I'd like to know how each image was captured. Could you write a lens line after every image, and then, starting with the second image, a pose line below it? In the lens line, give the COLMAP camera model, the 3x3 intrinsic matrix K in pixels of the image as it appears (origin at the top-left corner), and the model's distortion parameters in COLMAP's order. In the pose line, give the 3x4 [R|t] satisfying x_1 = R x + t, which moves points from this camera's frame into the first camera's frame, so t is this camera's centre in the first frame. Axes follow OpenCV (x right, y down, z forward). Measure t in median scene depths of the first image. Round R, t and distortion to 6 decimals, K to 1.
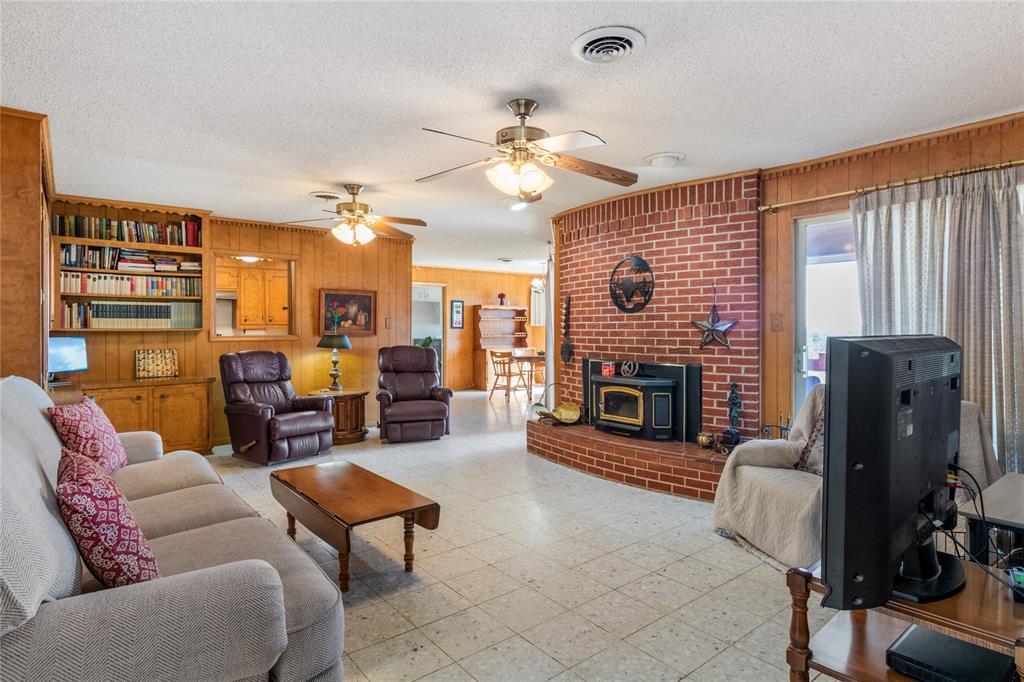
lens RADIAL K [[549.6, 0, 513.3], [0, 549.6, 330.2], [0, 0, 1]] dist [-0.000403, -0.000022]
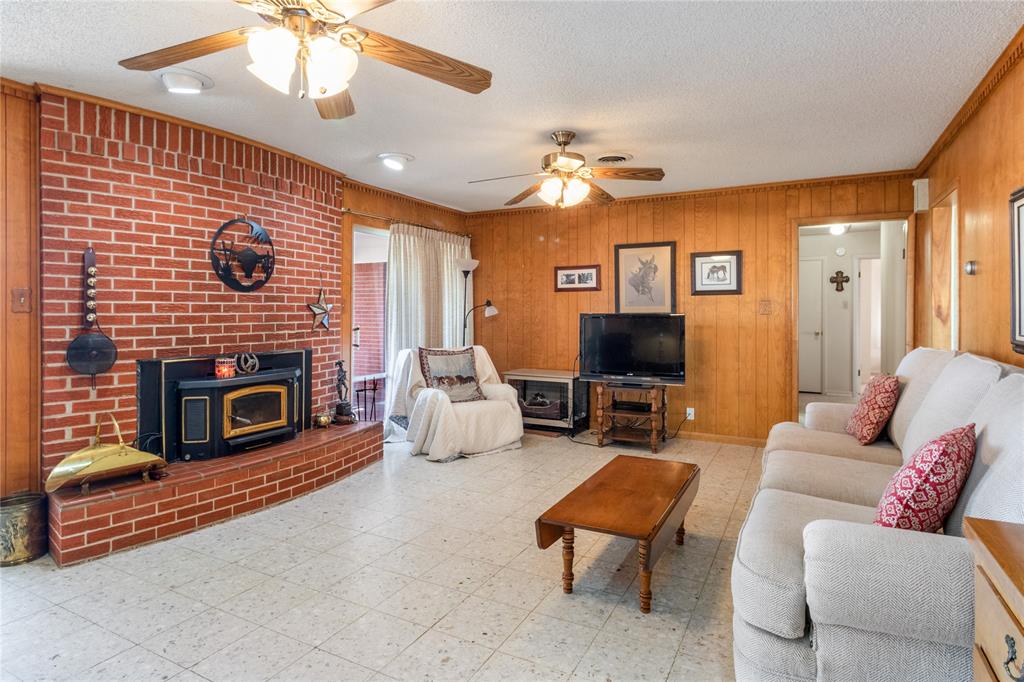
lens RADIAL K [[562.6, 0, 512.9], [0, 562.6, 312.5], [0, 0, 1]] dist [0.000338, 0.000049]
pose [[-0.399577, 0.001080, 0.916699, -0.688048], [0.003985, 0.999992, 0.000559, -0.000796], [-0.916691, 0.003877, -0.399578, 0.995765]]
